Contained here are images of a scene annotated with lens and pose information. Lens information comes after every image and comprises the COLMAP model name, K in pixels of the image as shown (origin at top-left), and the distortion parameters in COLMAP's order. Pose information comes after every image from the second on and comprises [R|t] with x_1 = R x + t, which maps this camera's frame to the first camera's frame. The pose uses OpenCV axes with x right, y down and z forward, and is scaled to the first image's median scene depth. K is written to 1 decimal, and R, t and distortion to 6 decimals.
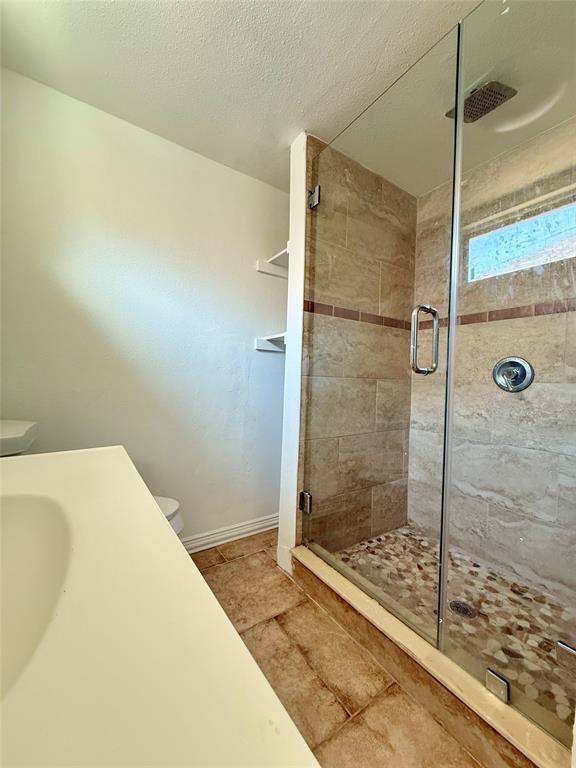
lens RADIAL K [[306.8, 0, 288.9], [0, 306.8, 384.7], [0, 0, 1]] dist [-0.000095, -0.000020]
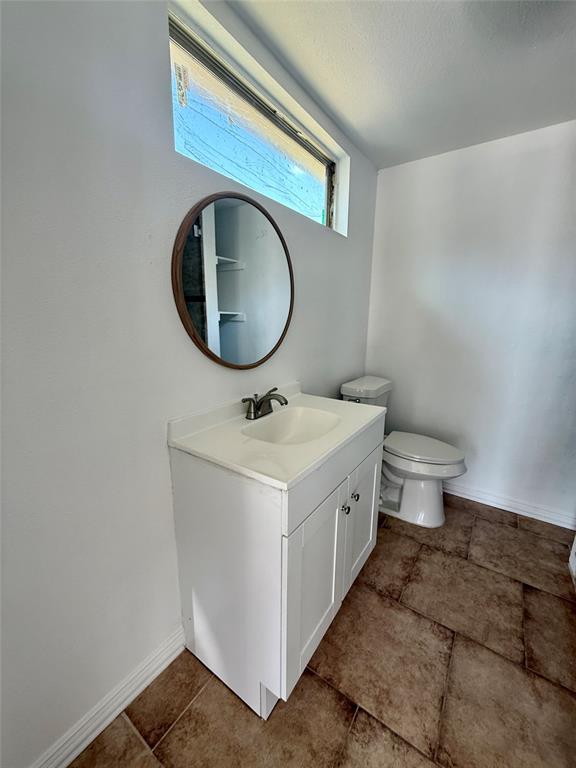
lens RADIAL K [[306.8, 0, 288.1], [0, 306.8, 383.1], [0, 0, 1]] dist [-0.000095, -0.000020]
pose [[0.352950, 0.176491, -0.918846, 0.605002], [-0.015691, 0.983027, 0.182791, -0.181347], [0.935511, -0.050098, 0.349728, -0.194684]]
